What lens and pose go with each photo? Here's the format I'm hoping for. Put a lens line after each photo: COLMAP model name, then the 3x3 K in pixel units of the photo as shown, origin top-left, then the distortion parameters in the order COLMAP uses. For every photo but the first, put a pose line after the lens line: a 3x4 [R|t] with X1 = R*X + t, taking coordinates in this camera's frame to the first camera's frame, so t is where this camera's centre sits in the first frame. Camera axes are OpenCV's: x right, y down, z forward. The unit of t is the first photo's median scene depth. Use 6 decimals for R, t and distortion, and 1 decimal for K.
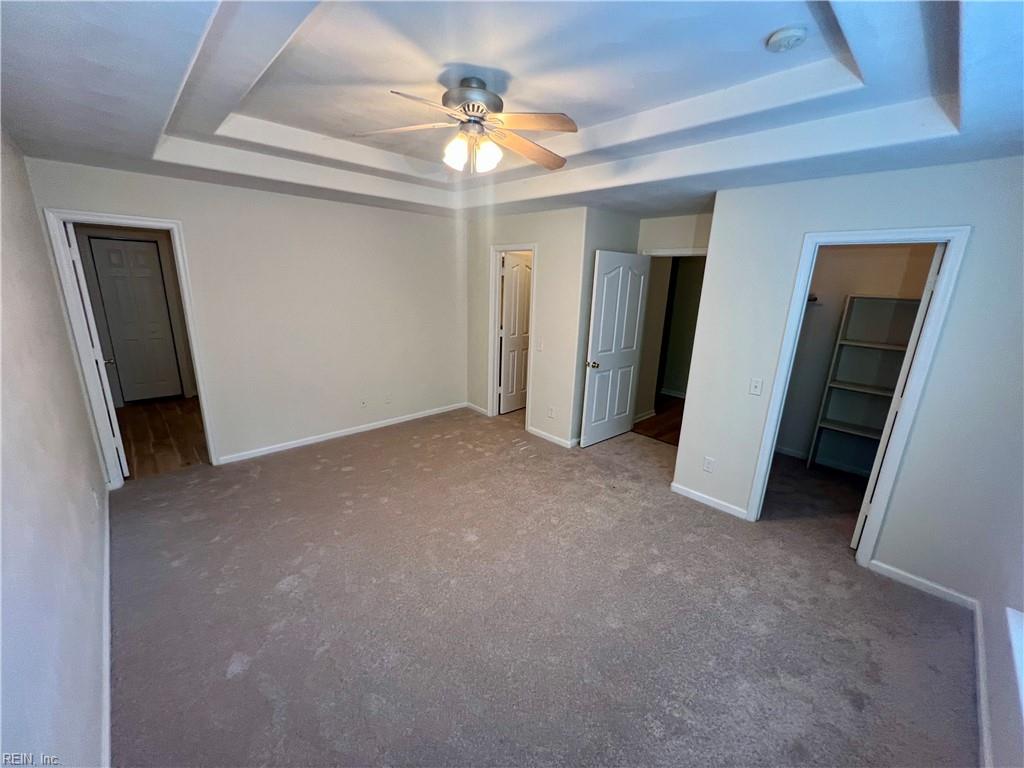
lens RADIAL K [[409.8, 0, 517.1], [0, 409.8, 388.1], [0, 0, 1]] dist [-0.000249, 0.000036]
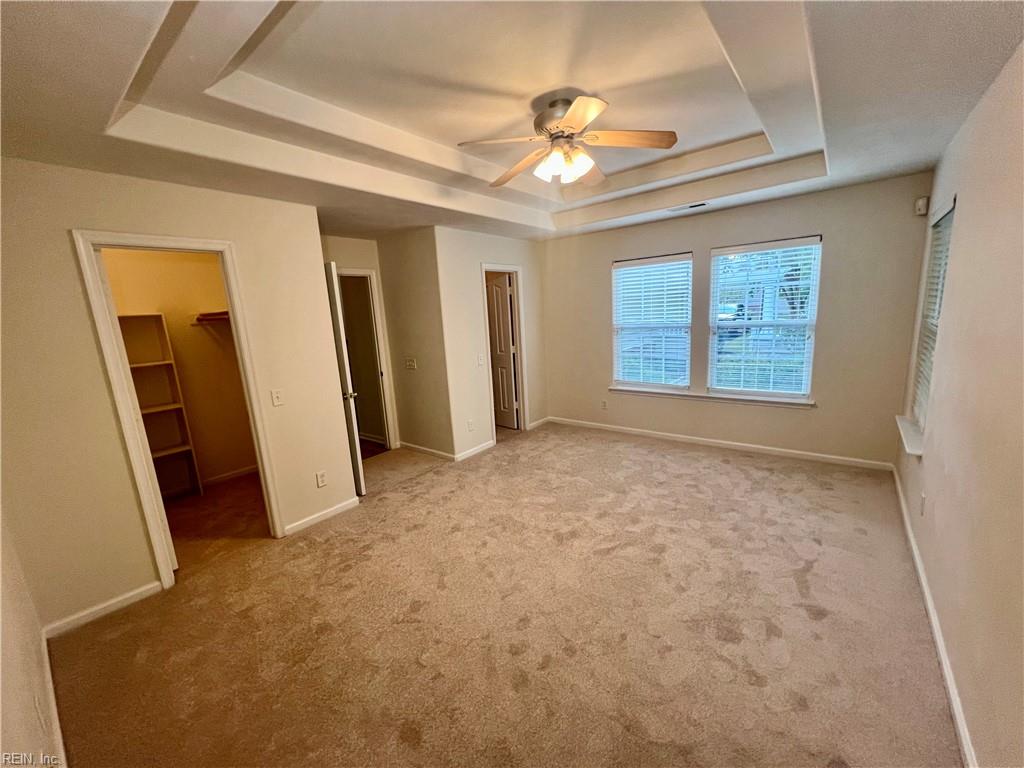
lens RADIAL K [[409.8, 0, 517.1], [0, 409.8, 388.1], [0, 0, 1]] dist [-0.000249, 0.000036]
pose [[-0.135207, -0.218447, 0.966437, -0.990713], [0.305137, 0.918807, 0.250370, -0.260199], [-0.942661, 0.328747, -0.057573, 1.049611]]
